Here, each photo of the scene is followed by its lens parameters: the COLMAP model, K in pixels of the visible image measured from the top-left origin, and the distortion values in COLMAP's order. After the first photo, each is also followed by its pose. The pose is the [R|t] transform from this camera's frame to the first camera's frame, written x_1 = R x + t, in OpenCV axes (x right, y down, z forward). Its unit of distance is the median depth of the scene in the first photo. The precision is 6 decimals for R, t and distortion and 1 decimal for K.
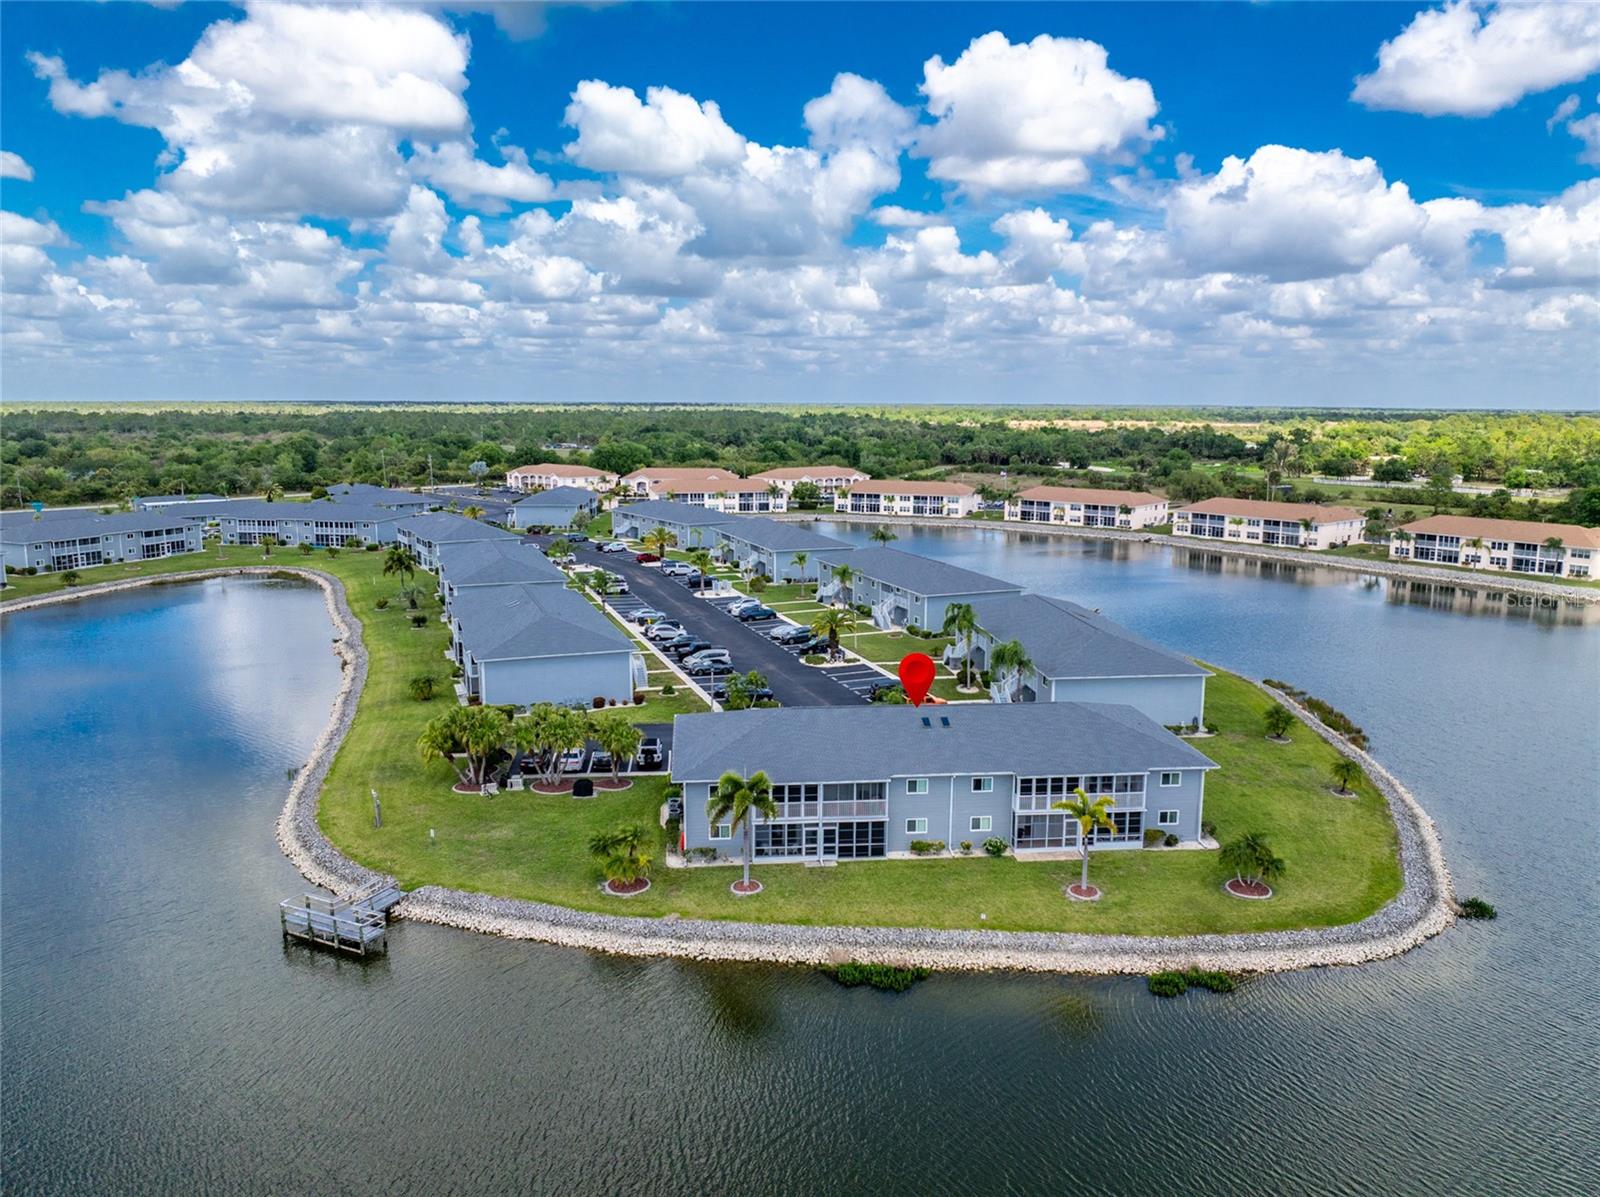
lens RADIAL K [[1102.8, 0, 799.5], [0, 1102.8, 651.4], [0, 0, 1]] dist [-0.029651, -0.001752]
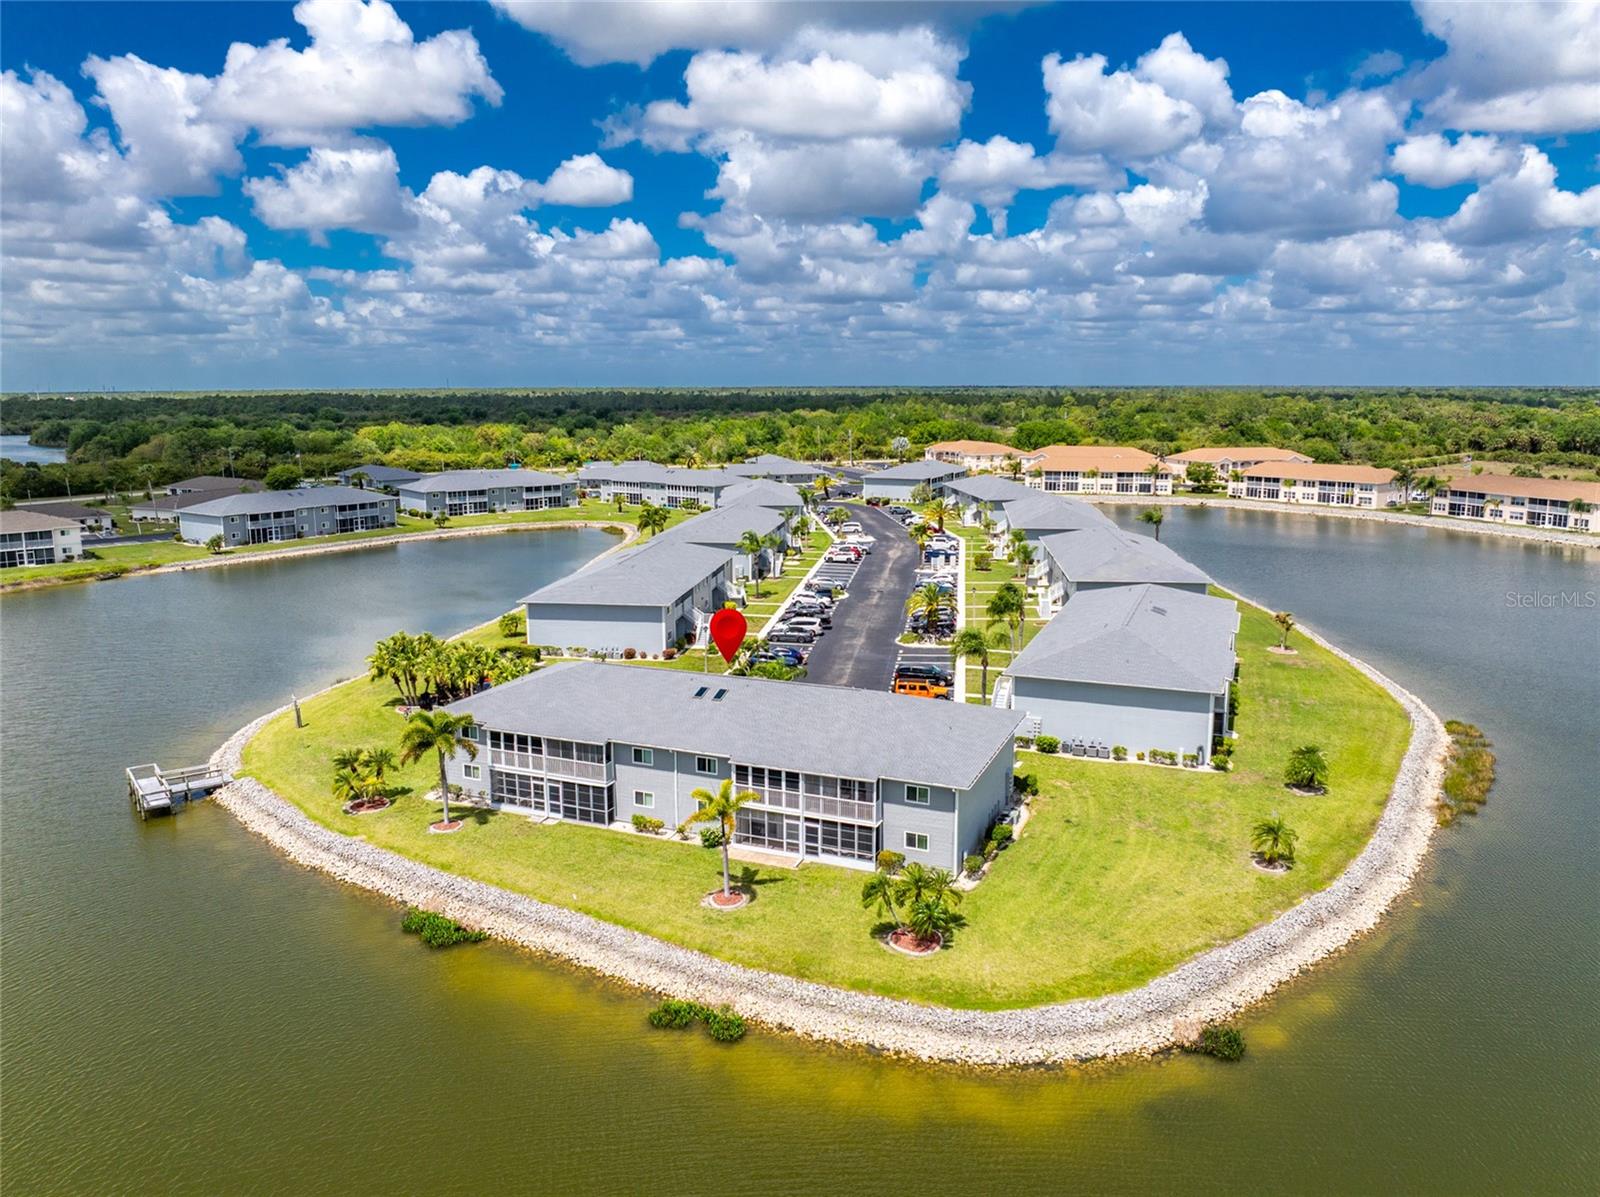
lens RADIAL K [[1114.2, 0, 800.0], [0, 1114.2, 598.5], [0, 0, 1]] dist [-0.048266, -0.003442]
pose [[0.881179, 0.076876, -0.466491, 0.435368], [-0.092700, 0.995633, -0.011030, -0.007909], [0.463606, 0.052963, 0.884457, 0.151586]]
